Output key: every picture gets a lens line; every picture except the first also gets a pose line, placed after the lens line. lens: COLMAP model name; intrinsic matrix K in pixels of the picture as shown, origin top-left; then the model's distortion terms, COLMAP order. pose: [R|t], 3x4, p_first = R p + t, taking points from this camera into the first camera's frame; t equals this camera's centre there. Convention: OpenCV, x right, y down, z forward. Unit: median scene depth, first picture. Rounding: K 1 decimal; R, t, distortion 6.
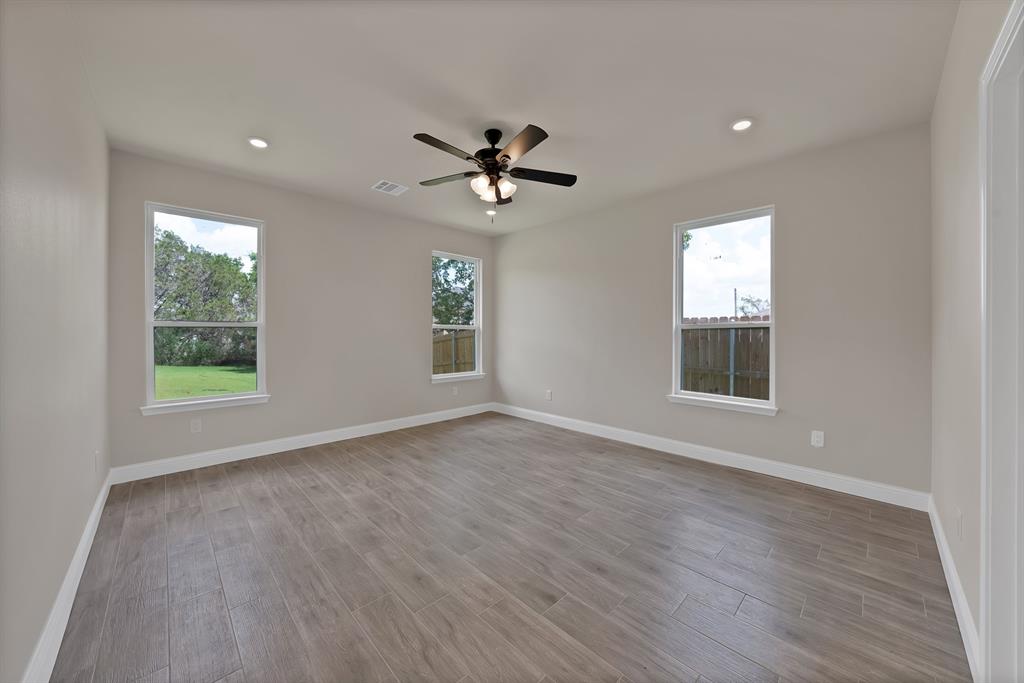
lens RADIAL K [[371.0, 0, 513.0], [0, 371.0, 336.3], [0, 0, 1]] dist [-0.020516, 0.001998]
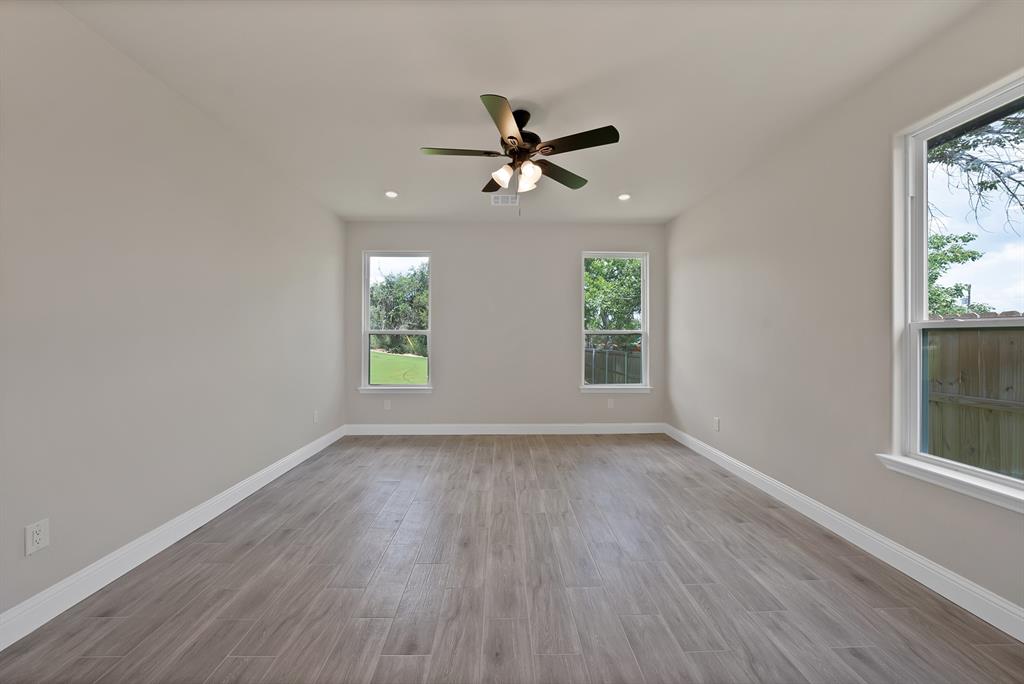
lens RADIAL K [[371.0, 0, 503.9], [0, 371.0, 336.5], [0, 0, 1]] dist [-0.020516, 0.001998]
pose [[0.726399, -0.004661, -0.687258, 0.388206], [-0.008337, 0.999844, -0.015593, 0.001532], [0.687223, 0.017056, 0.726246, 0.238869]]
